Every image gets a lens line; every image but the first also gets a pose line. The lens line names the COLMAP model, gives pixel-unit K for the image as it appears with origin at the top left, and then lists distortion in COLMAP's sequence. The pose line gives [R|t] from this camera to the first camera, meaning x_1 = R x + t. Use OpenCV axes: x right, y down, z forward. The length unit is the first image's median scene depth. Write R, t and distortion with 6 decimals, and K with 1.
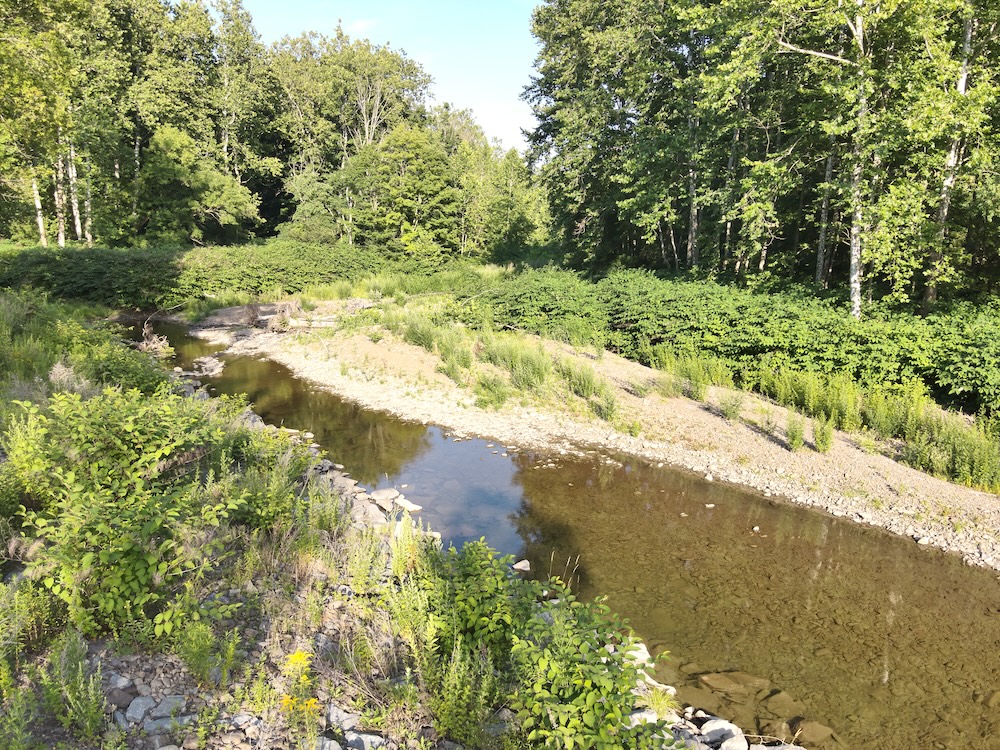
lens RADIAL K [[699.5, 0, 502.8], [0, 699.5, 403.8], [0, 0, 1]] dist [0.127949, -0.303982]
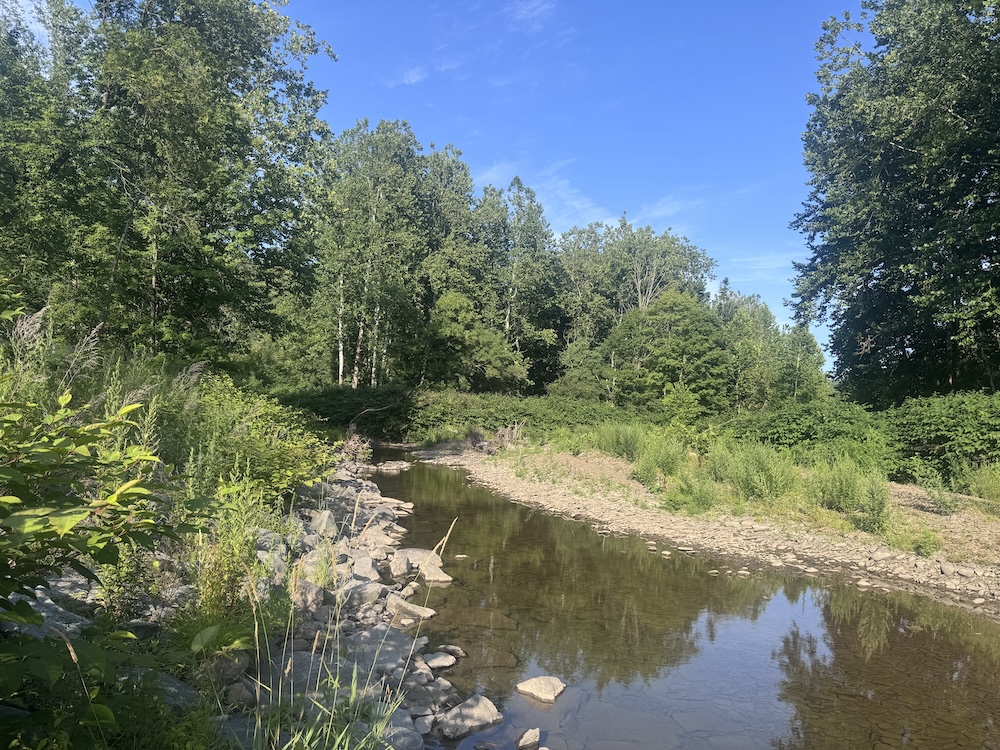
lens RADIAL K [[683.7, 0, 503.1], [0, 683.7, 380.0], [0, 0, 1]] dist [0.138505, -0.223156]
pose [[0.916769, 0.008822, -0.399321, 0.029508], [-0.132687, 0.949706, -0.283643, 0.032349], [0.376735, 0.313019, 0.871831, 0.105373]]
